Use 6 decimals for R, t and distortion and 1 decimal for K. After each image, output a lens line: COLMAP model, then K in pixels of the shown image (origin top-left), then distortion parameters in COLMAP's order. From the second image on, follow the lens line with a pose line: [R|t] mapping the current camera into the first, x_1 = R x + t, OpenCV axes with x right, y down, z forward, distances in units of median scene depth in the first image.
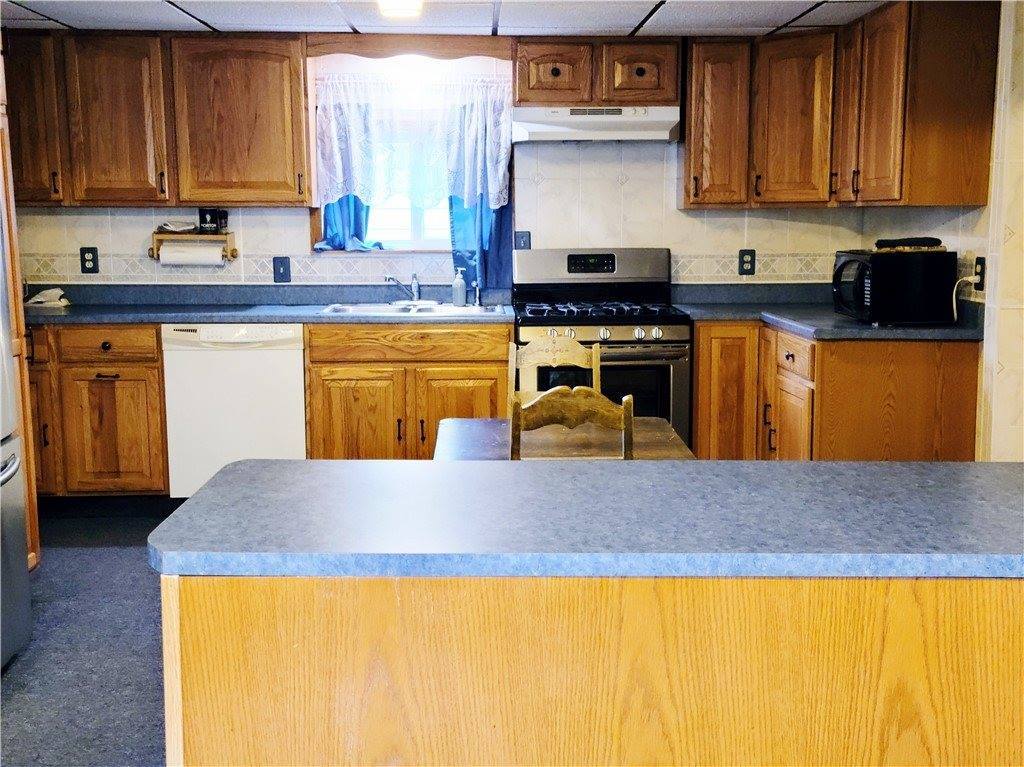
lens RADIAL K [[1231.2, 0, 512.0], [0, 1231.2, 383.5], [0, 0, 1]] dist [0.107183, -0.065641]
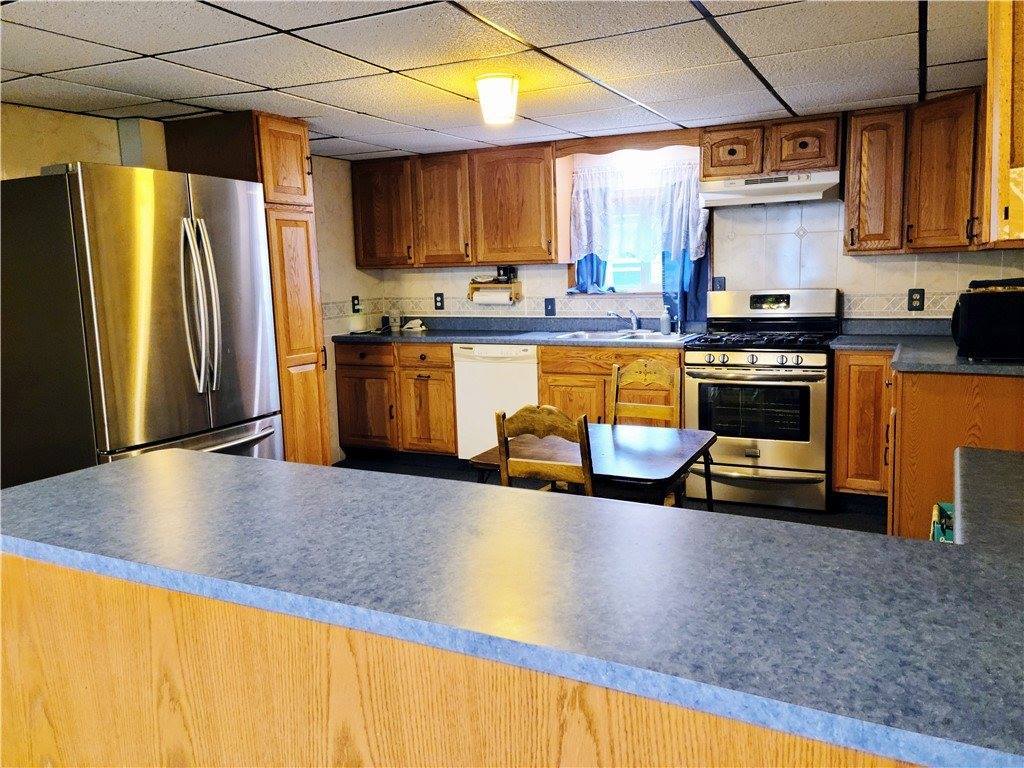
lens RADIAL K [[812.1, 0, 512.0], [0, 812.1, 384.0], [0, 0, 1]] dist [0.065406, -0.000695]
pose [[0.884746, 0.045095, -0.463887, 0.232975], [-0.041689, 0.998976, 0.017600, -0.018384], [0.464205, 0.003767, 0.885720, 0.149022]]
